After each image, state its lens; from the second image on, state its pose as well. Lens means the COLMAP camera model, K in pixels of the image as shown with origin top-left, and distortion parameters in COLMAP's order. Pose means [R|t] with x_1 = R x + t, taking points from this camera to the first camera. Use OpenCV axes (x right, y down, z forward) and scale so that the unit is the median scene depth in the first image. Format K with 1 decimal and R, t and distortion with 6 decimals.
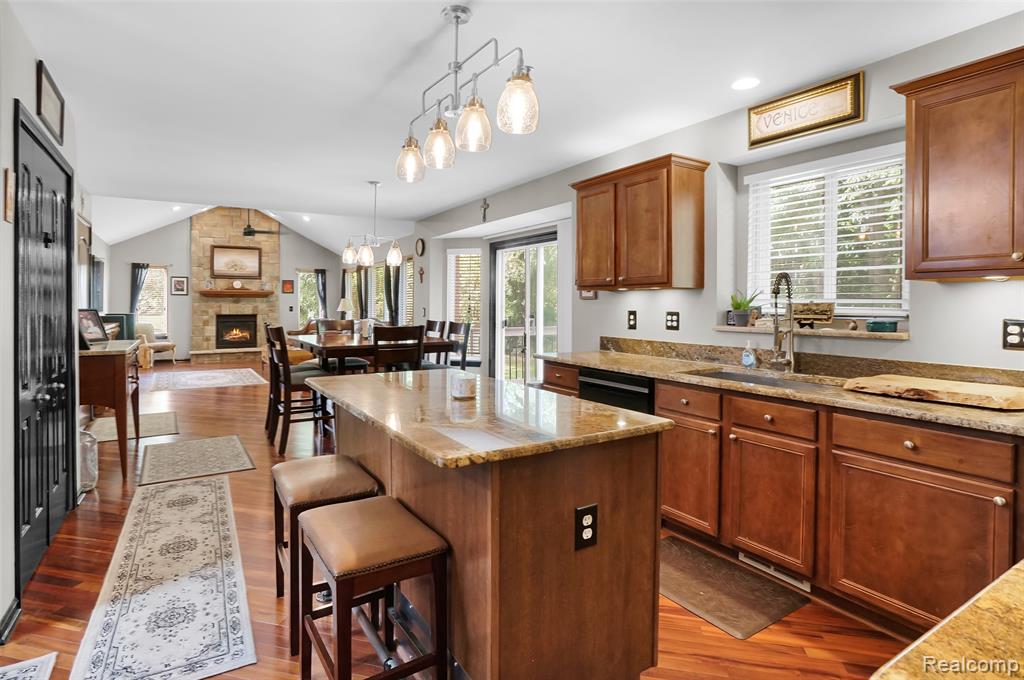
lens RADIAL K [[525.6, 0, 497.6], [0, 525.6, 307.3], [0, 0, 1]] dist [-0.025037, 0.008968]
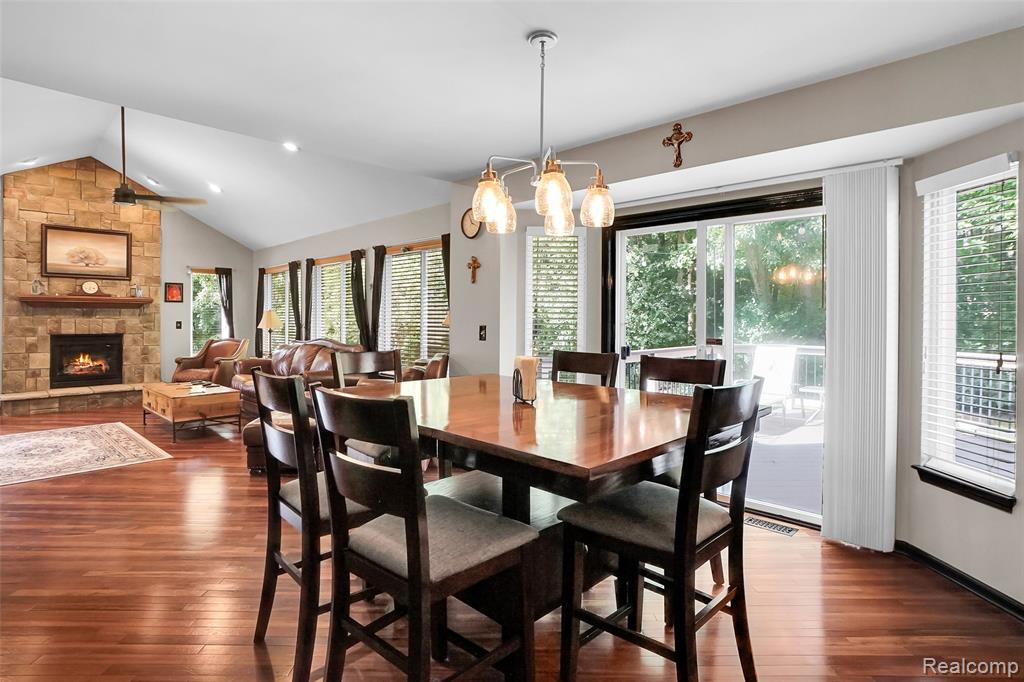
lens RADIAL K [[525.6, 0, 516.8], [0, 525.6, 319.7], [0, 0, 1]] dist [-0.025037, 0.008968]
pose [[0.967191, -0.000411, 0.254050, -0.152745], [0.000978, 0.999997, -0.002106, -0.002196], [-0.254049, 0.002285, 0.967189, 0.249826]]
